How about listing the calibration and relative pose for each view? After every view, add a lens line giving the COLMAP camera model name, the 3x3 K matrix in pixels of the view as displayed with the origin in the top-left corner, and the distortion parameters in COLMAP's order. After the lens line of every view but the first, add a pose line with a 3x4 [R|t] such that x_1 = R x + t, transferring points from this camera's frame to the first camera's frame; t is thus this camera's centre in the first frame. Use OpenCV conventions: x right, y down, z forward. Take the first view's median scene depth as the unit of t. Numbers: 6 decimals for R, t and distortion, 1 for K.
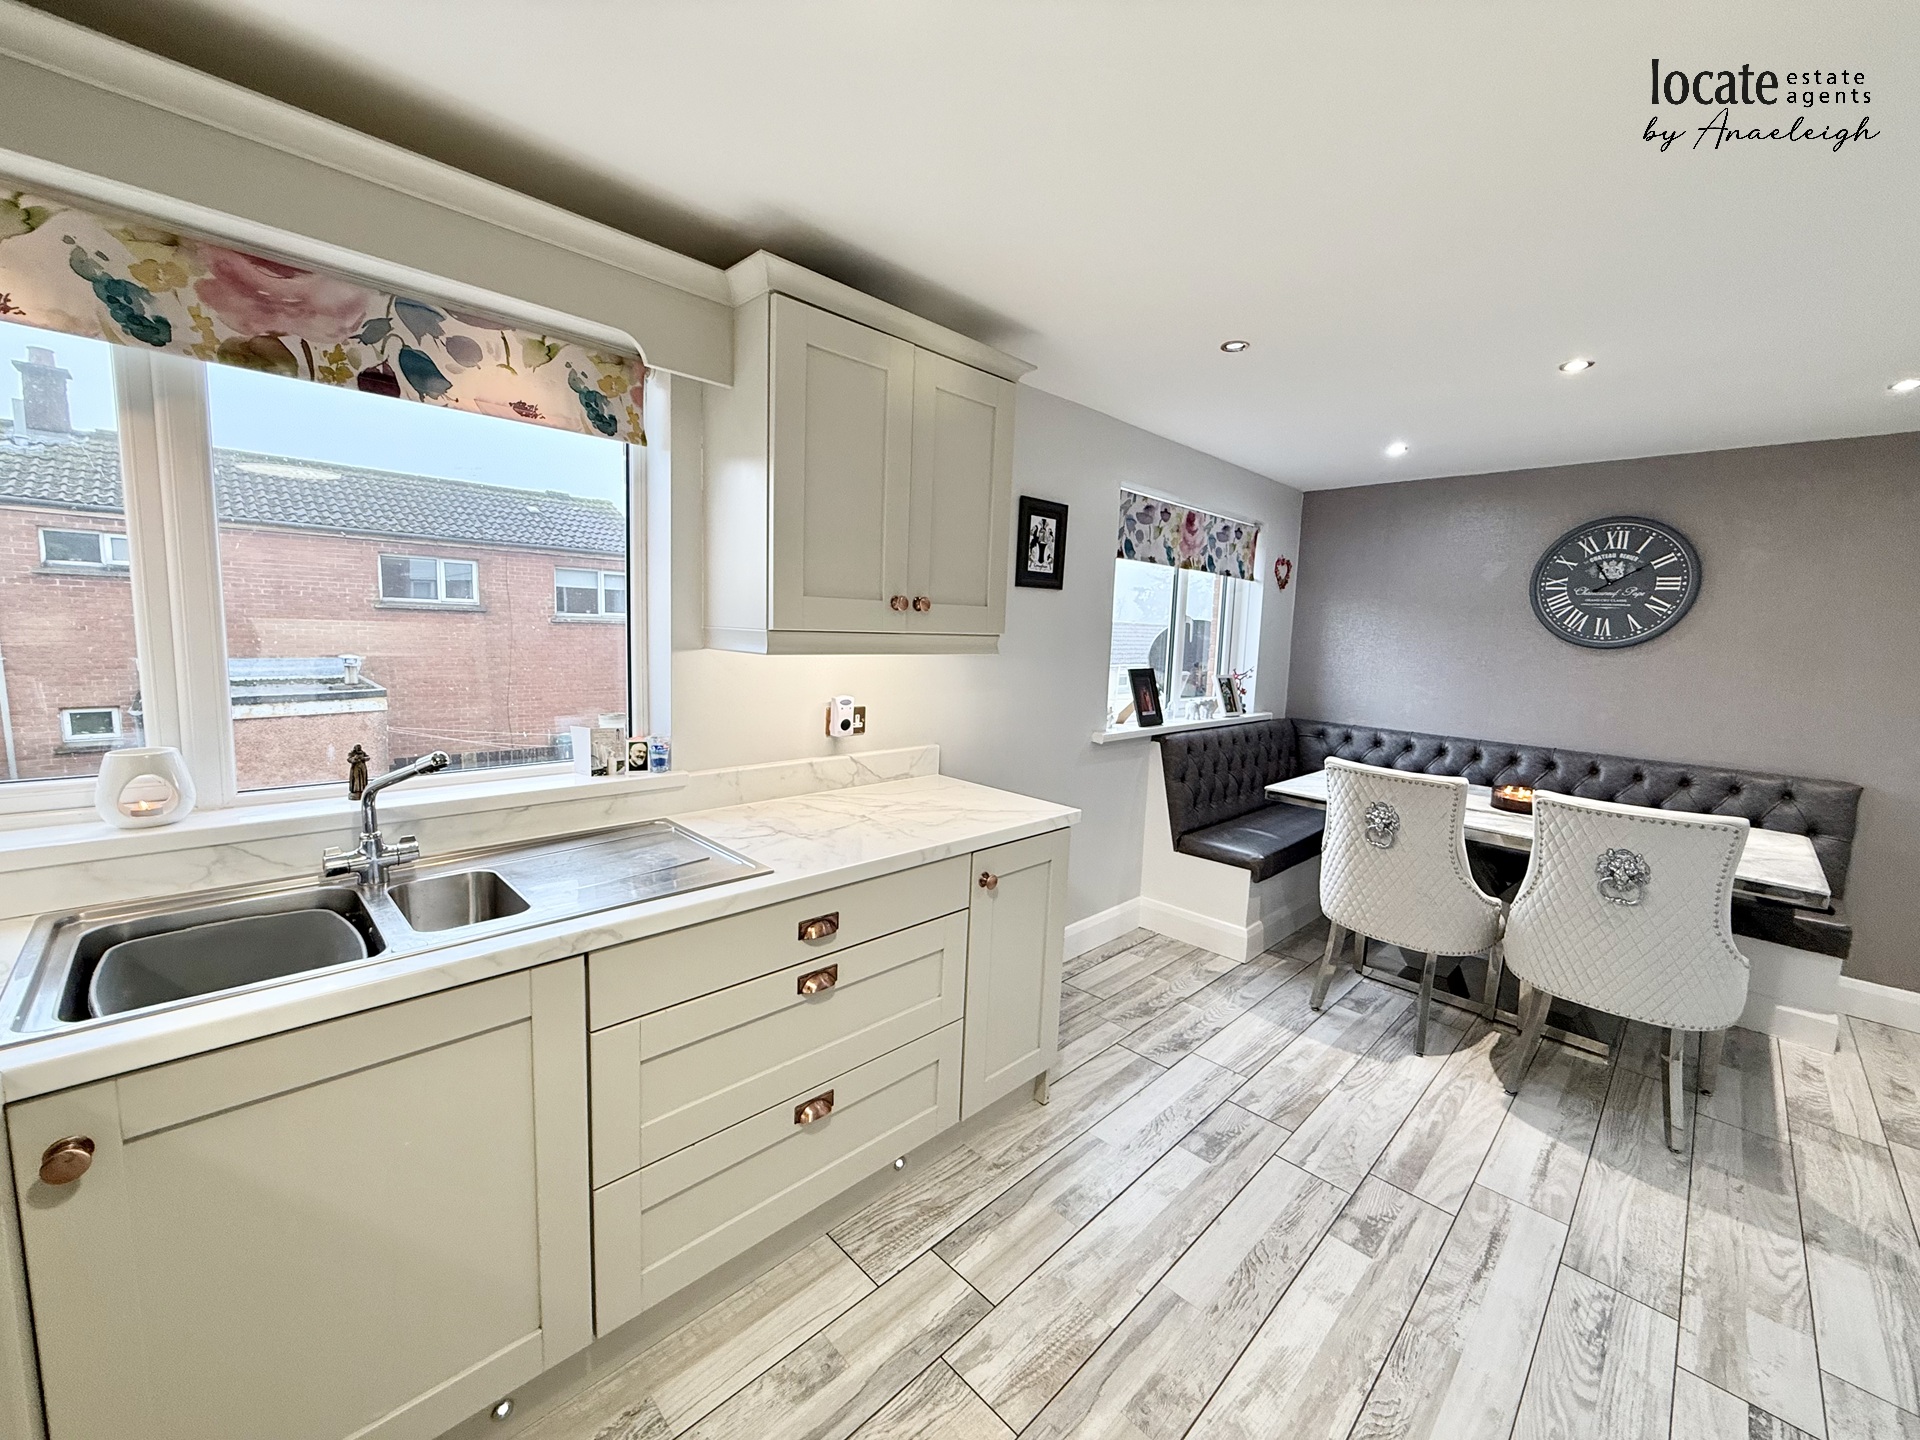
lens RADIAL K [[764.0, 0, 955.4], [0, 764.0, 721.8], [0, 0, 1]] dist [0.000734, -0.000492]
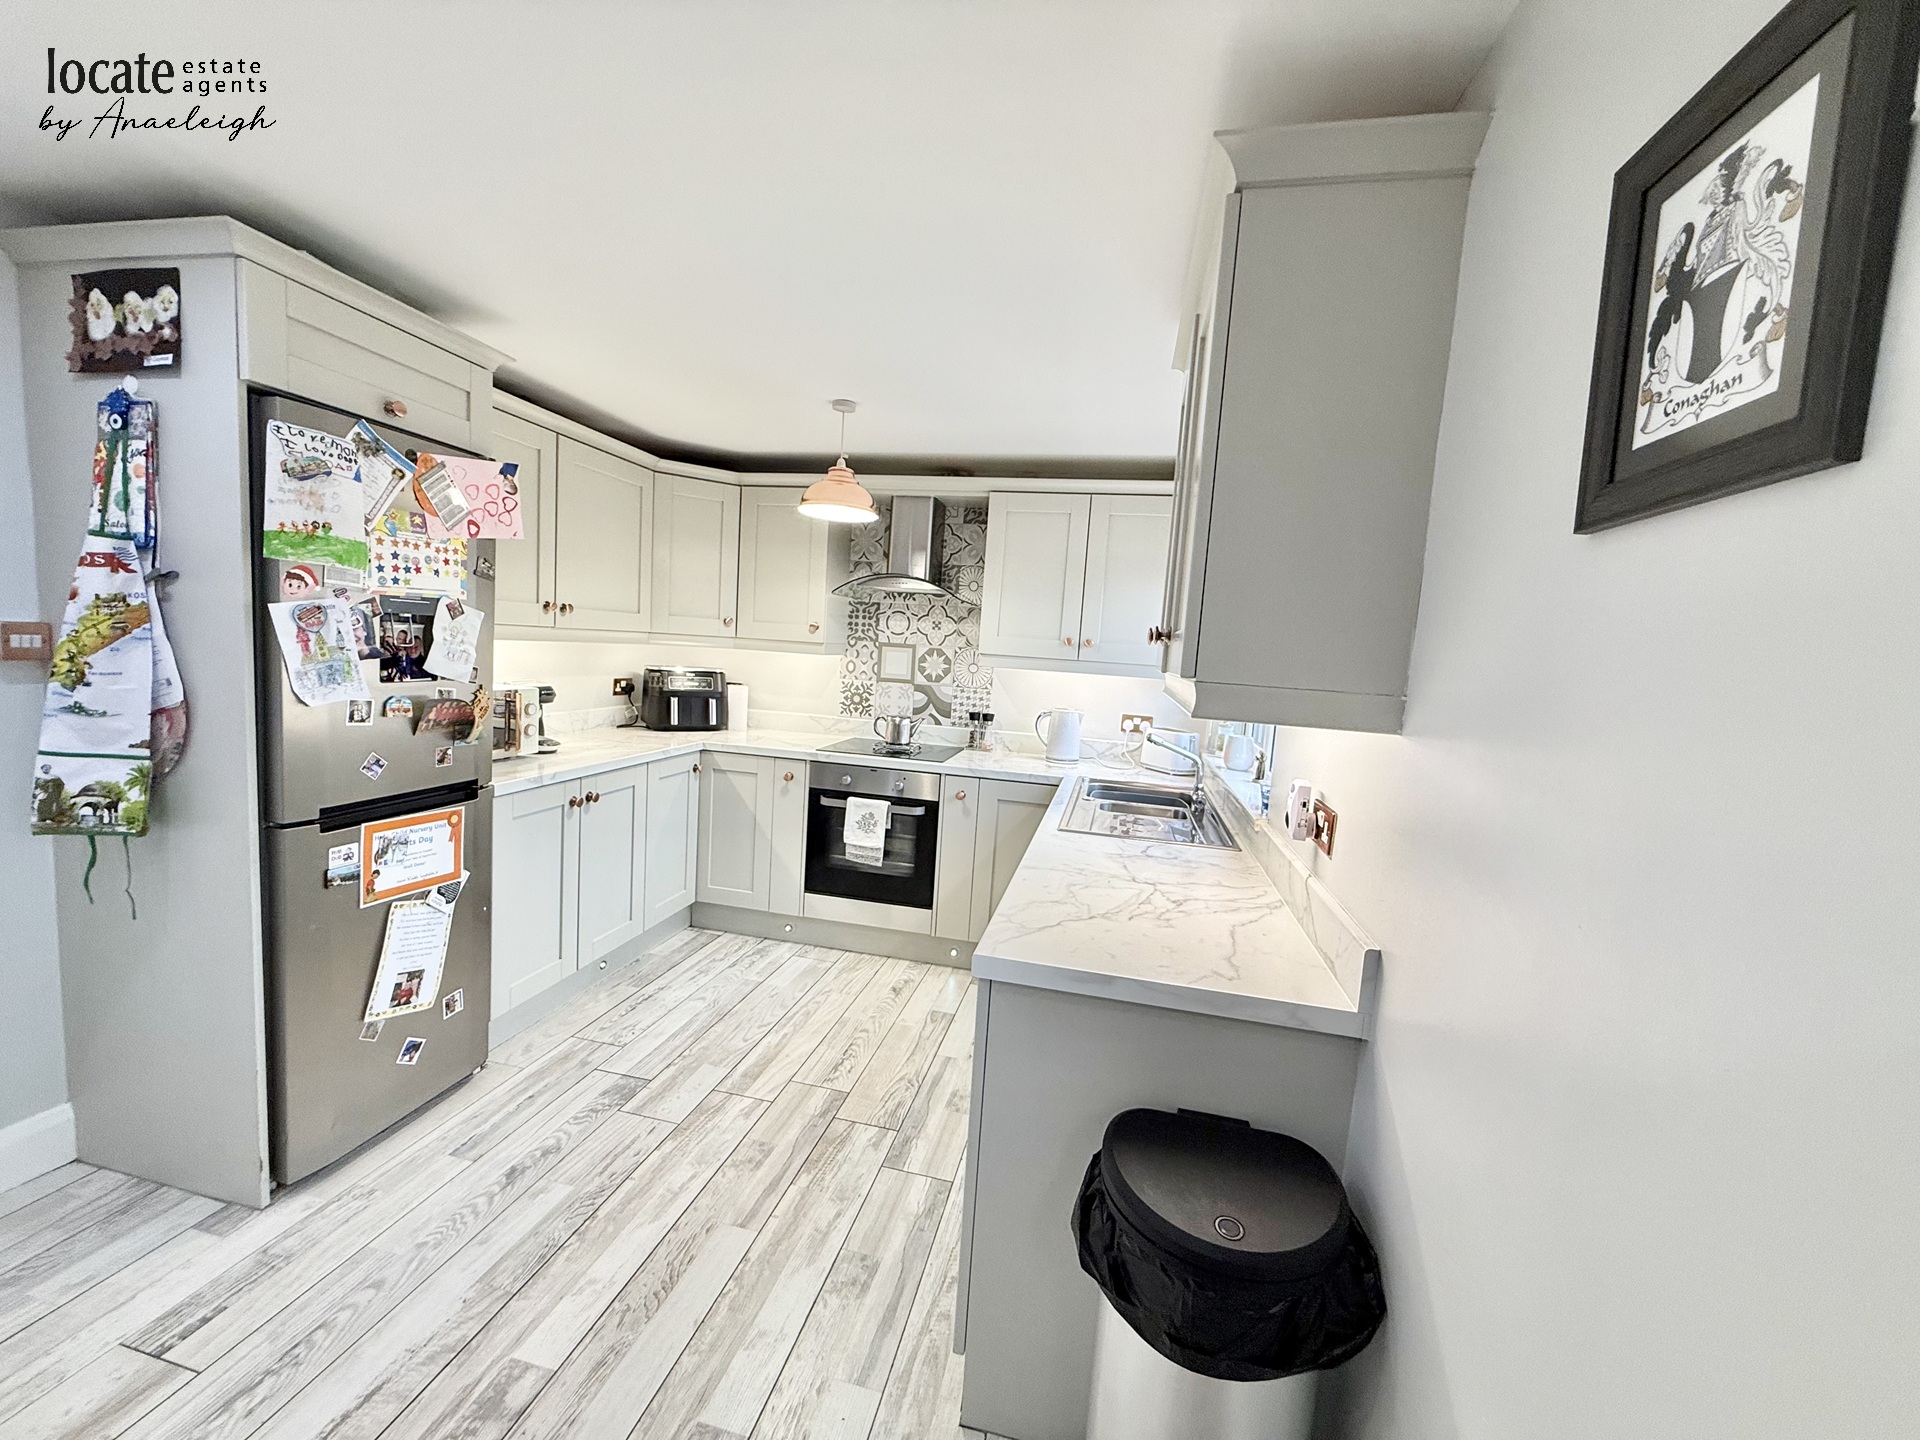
lens RADIAL K [[764.0, 0, 955.4], [0, 764.0, 721.8], [0, 0, 1]] dist [0.000734, -0.000492]
pose [[-0.837340, -0.038651, -0.545314, 0.395528], [-0.163416, 0.969586, 0.182206, -0.127954], [0.521686, 0.241681, -0.818189, 1.124731]]
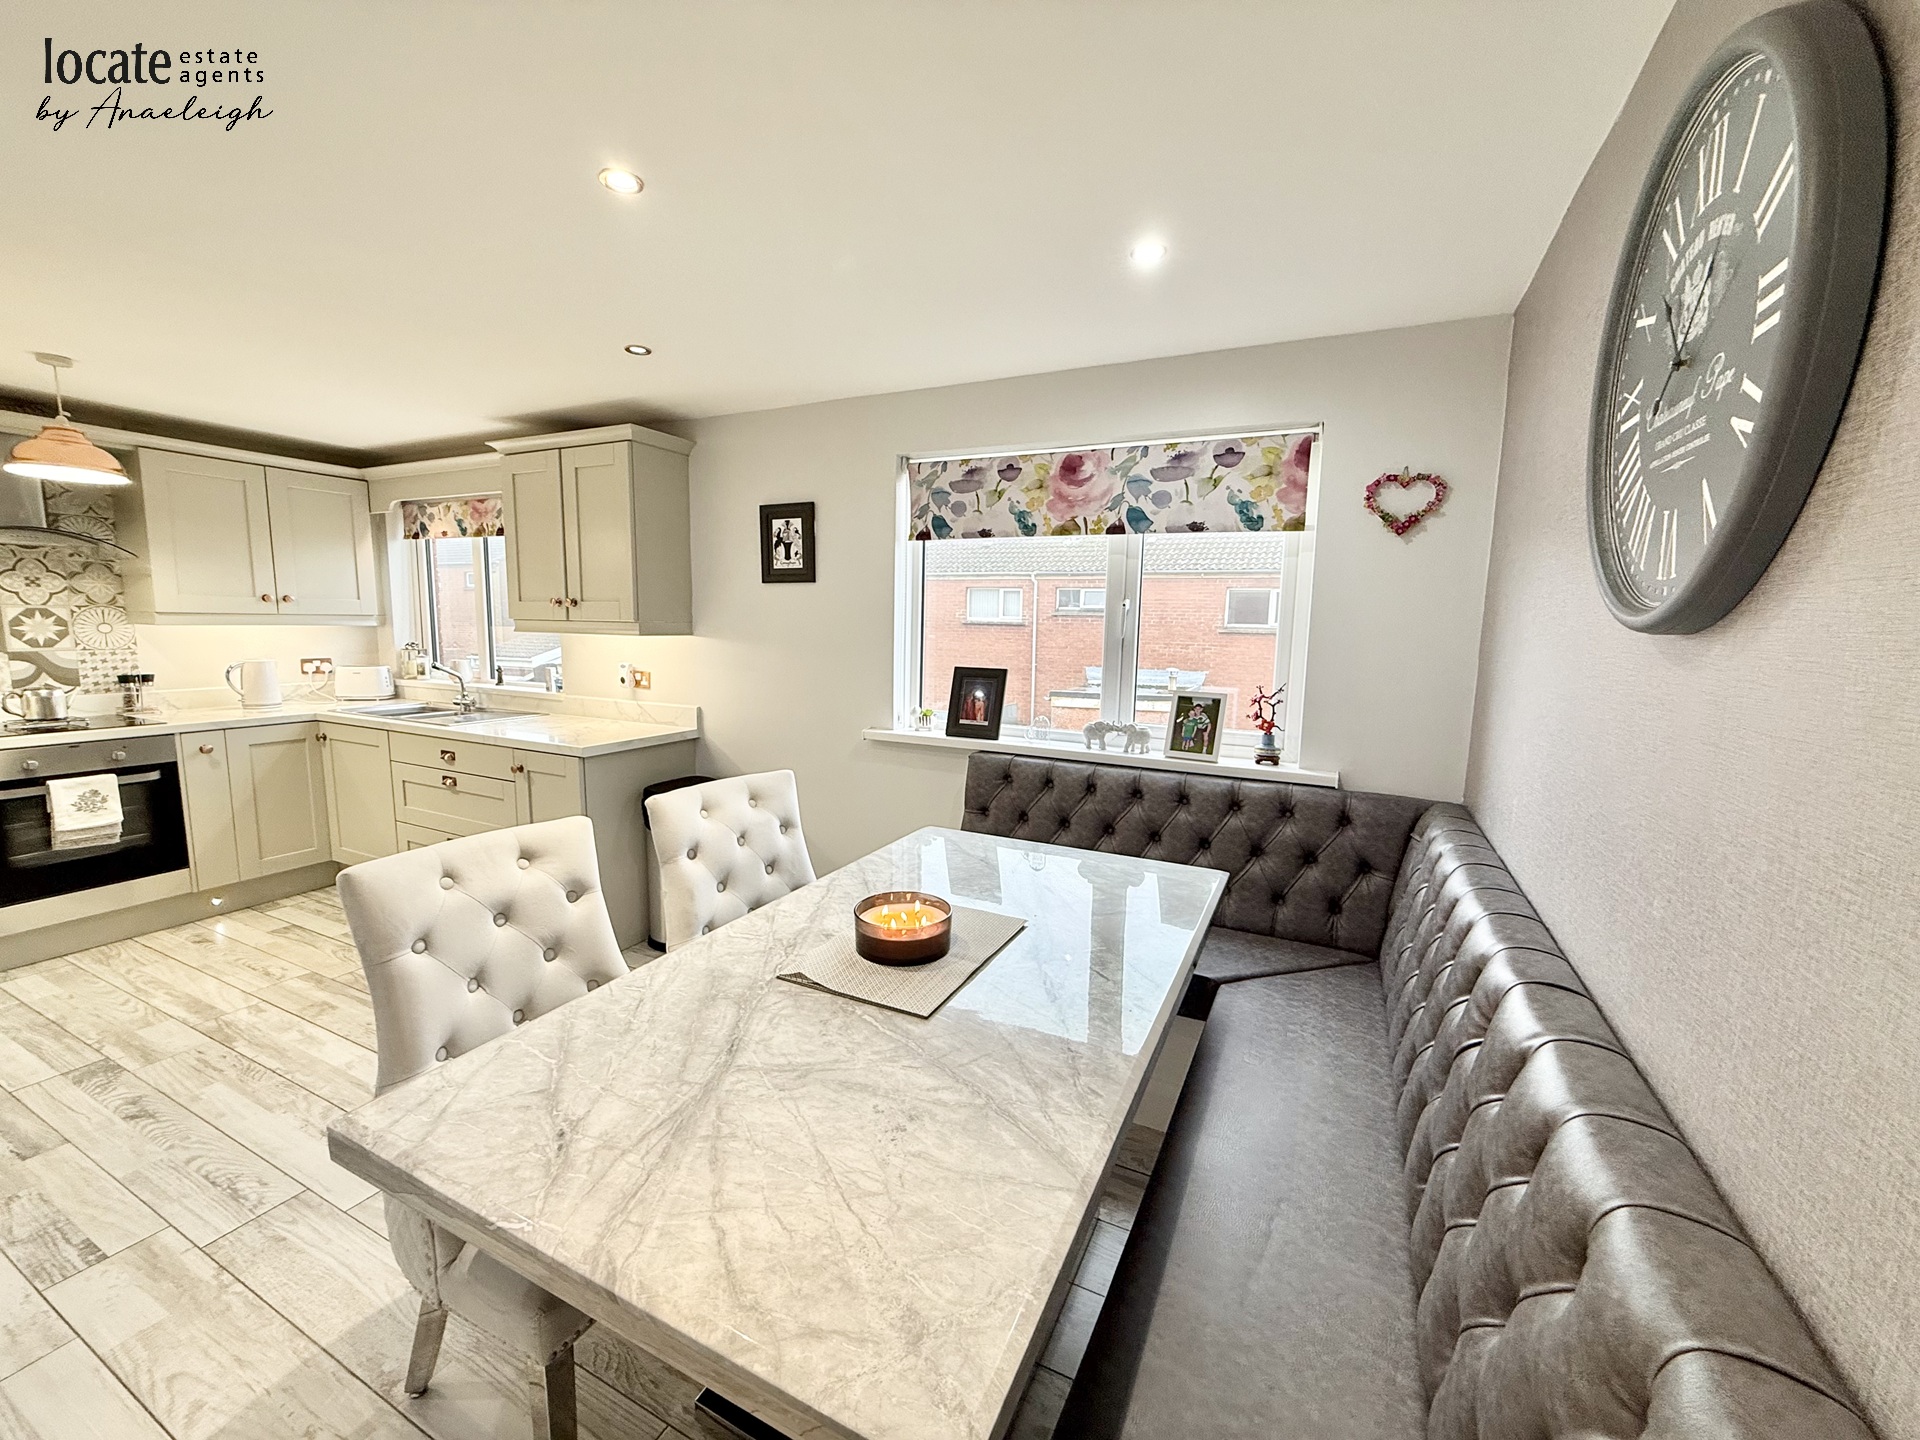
lens RADIAL K [[764.0, 0, 955.4], [0, 764.0, 721.8], [0, 0, 1]] dist [0.000734, -0.000492]
pose [[0.325719, 0.093822, -0.940800, 1.298072], [-0.125574, 0.990541, 0.055307, -0.070159], [0.937090, 0.100126, 0.334420, 0.912034]]
